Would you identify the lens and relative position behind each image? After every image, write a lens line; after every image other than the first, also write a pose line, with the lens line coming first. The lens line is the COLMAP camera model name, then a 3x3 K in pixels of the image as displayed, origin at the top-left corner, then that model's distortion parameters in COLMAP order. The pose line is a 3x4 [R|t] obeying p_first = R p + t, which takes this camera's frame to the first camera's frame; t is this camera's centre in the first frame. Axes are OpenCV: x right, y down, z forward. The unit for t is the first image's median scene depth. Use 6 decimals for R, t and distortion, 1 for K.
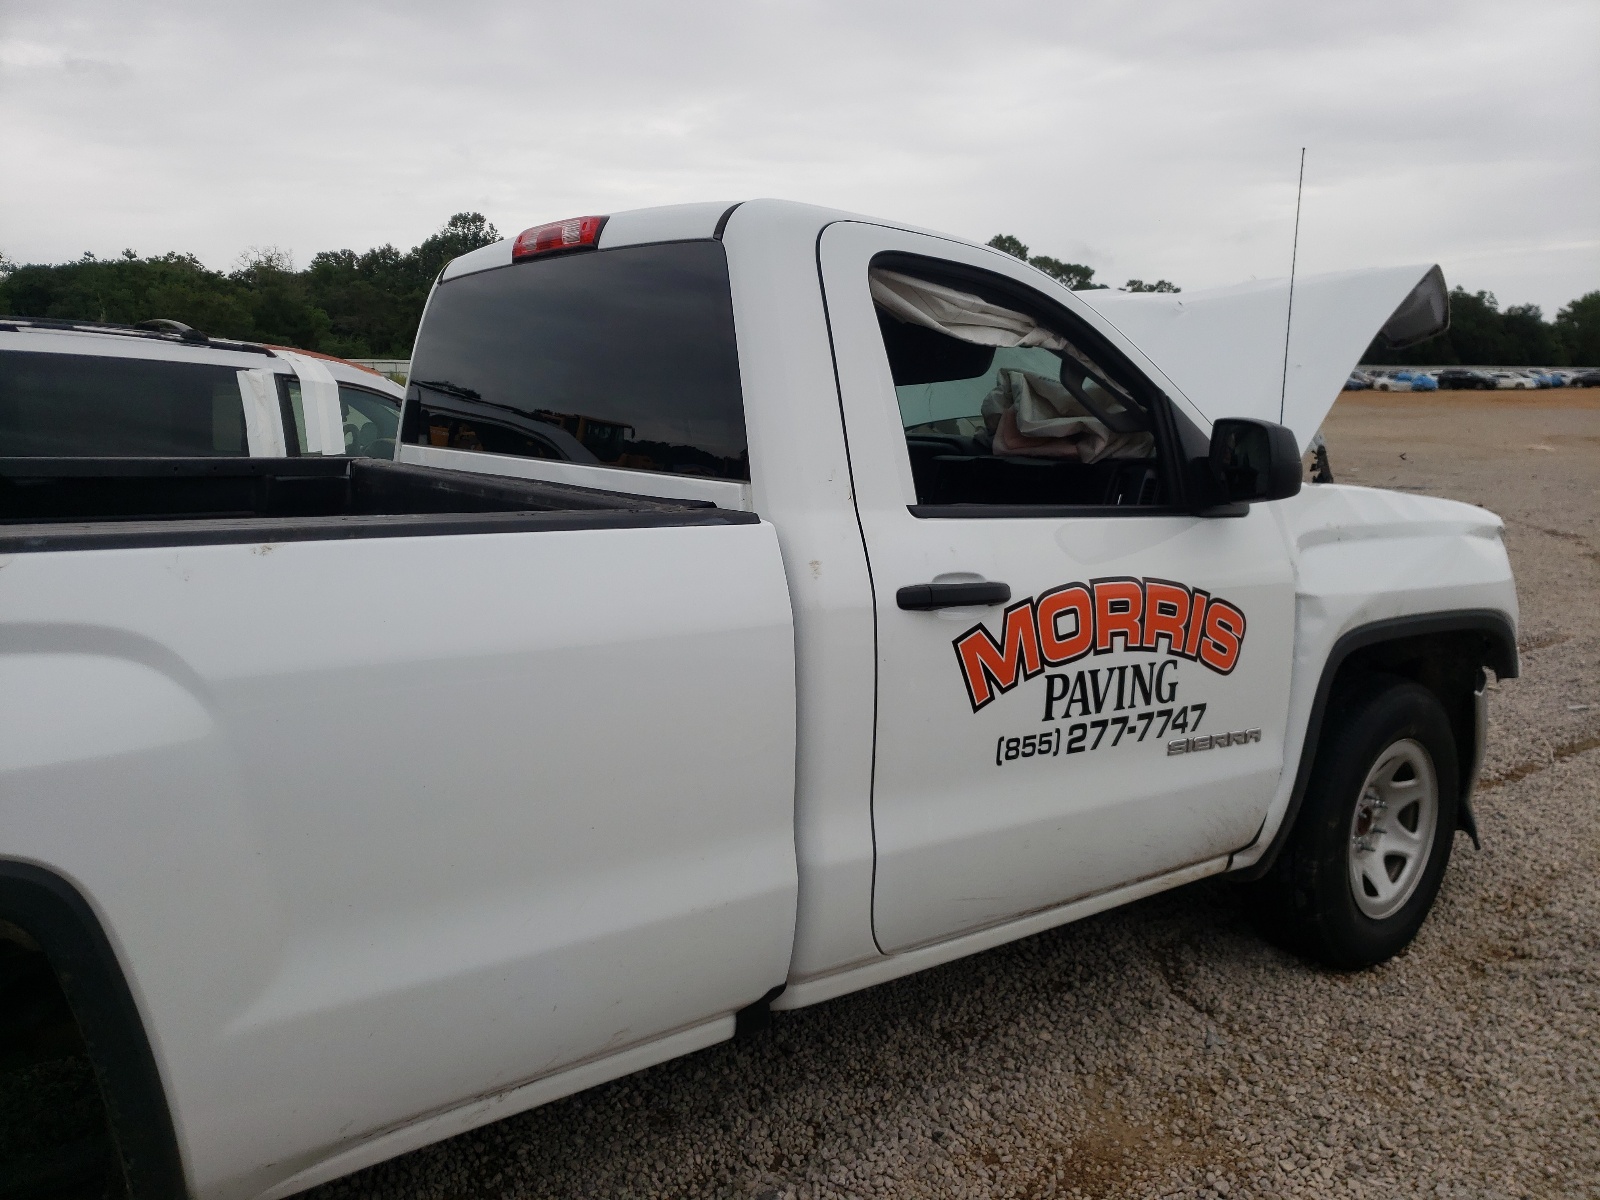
lens RADIAL K [[1260.9, 0, 806.0], [0, 1260.9, 591.5], [0, 0, 1]] dist [0.014109, 0.025811]
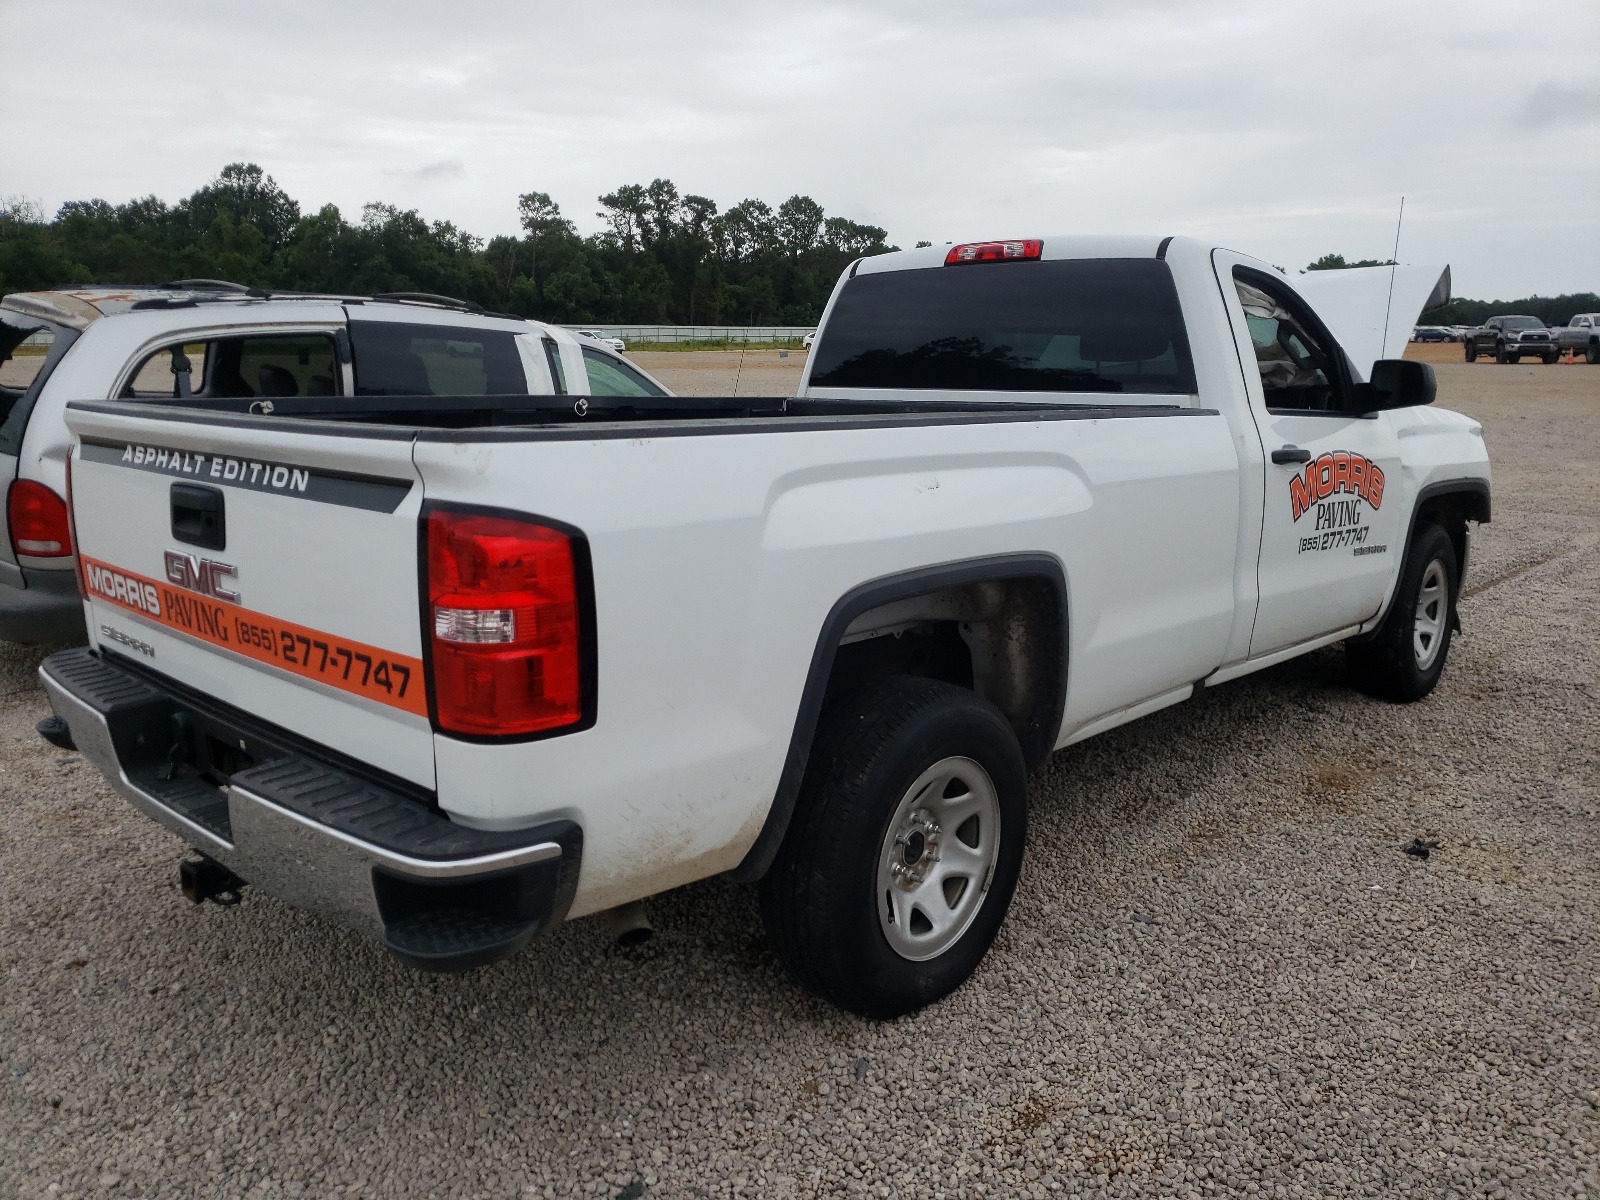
lens RADIAL K [[1260.9, 0, 798.4], [0, 1260.9, 609.1], [0, 0, 1]] dist [0.014109, 0.025811]
pose [[0.985960, -0.039396, 0.162267, -0.641788], [0.032236, 0.998397, 0.046522, 0.083251], [-0.163840, -0.040638, 0.985650, -0.505422]]
